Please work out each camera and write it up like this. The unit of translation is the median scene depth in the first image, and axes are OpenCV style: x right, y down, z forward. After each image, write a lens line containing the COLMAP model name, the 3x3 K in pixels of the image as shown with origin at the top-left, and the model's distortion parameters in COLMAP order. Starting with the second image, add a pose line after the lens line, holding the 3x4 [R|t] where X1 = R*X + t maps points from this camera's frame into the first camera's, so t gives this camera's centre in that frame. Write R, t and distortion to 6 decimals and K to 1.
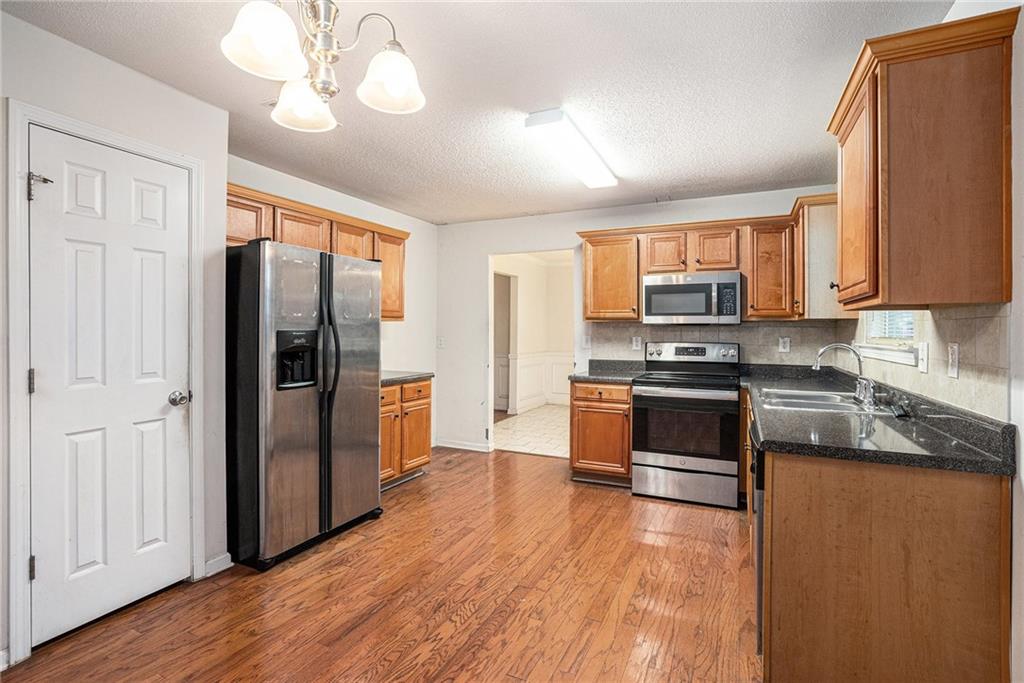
lens RADIAL K [[481.9, 0, 513.6], [0, 481.9, 336.7], [0, 0, 1]] dist [-0.016245, 0.000686]
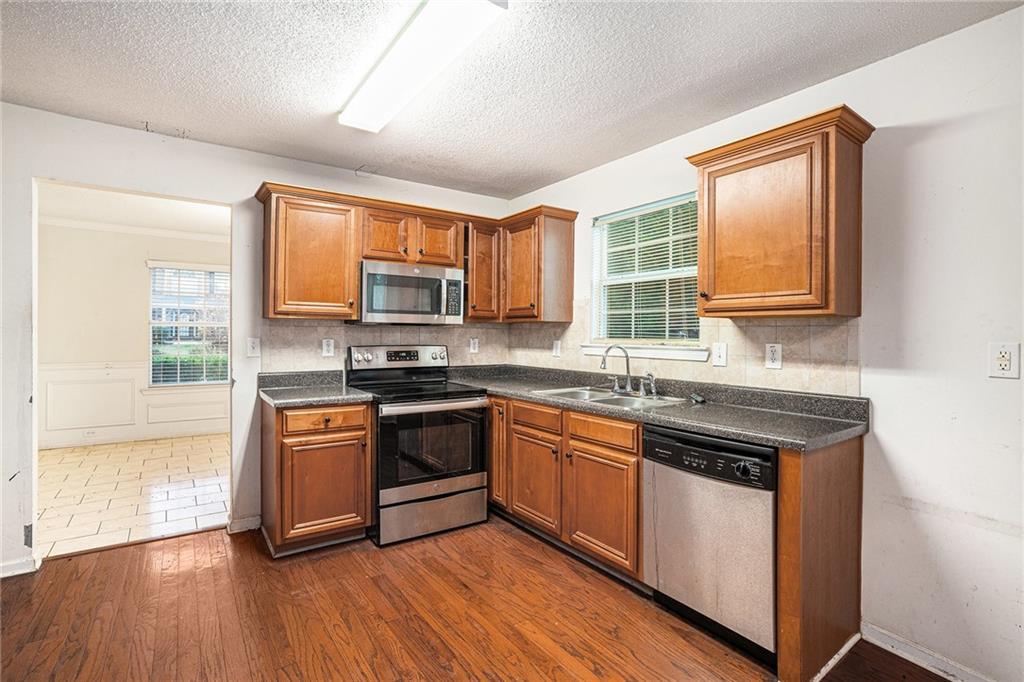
lens RADIAL K [[481.9, 0, 483.7], [0, 481.9, 334.6], [0, 0, 1]] dist [-0.016245, 0.000686]
pose [[0.522007, -0.003289, 0.852935, -0.310159], [0.005369, 0.999985, 0.000571, -0.007525], [-0.852924, 0.004281, 0.522017, 0.456613]]
